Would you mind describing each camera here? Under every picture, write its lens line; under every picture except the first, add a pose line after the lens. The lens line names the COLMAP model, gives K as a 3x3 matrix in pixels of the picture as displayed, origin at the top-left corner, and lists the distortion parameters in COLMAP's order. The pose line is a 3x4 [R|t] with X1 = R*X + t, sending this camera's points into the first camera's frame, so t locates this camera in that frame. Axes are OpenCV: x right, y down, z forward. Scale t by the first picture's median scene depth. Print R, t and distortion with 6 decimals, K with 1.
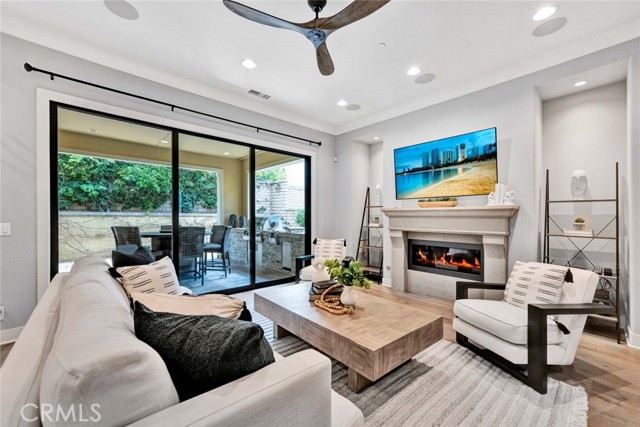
lens RADIAL K [[262.1, 0, 315.9], [0, 262.1, 222.3], [0, 0, 1]] dist [-0.016852, -0.000087]
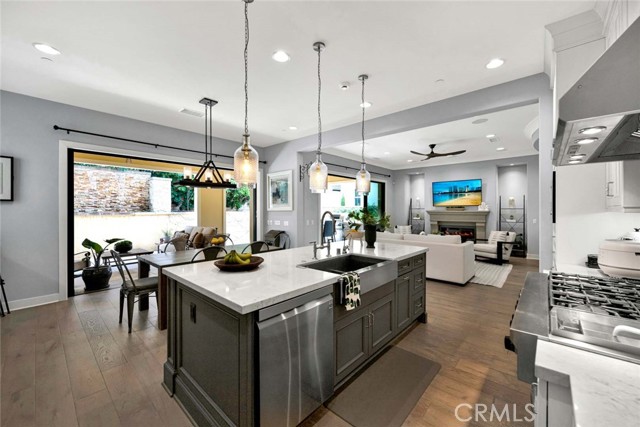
lens RADIAL K [[262.1, 0, 306.0], [0, 262.1, 221.5], [0, 0, 1]] dist [-0.016852, -0.000087]
pose [[0.993463, -0.016081, 0.113014, -1.283952], [0.013491, 0.999630, 0.023639, -0.040298], [-0.113353, -0.021960, 0.993312, -1.312890]]
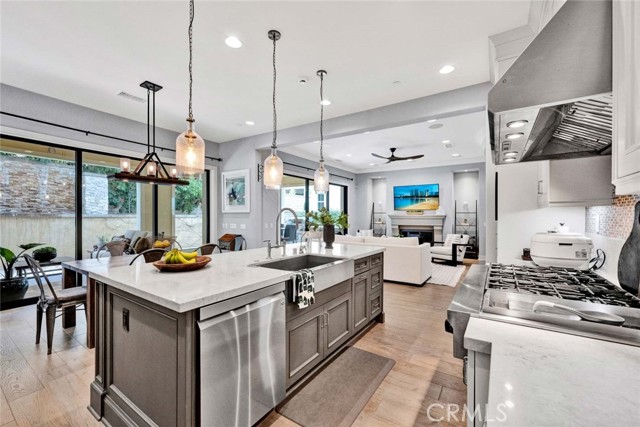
lens RADIAL K [[278.0, 0, 310.4], [0, 278.0, 224.7], [0, 0, 1]] dist [-0.015199, 0.000216]
pose [[0.965253, -0.012092, 0.261036, -1.255184], [0.009271, 0.999885, 0.012038, -0.005652], [-0.261151, -0.009200, 0.965254, -1.324586]]
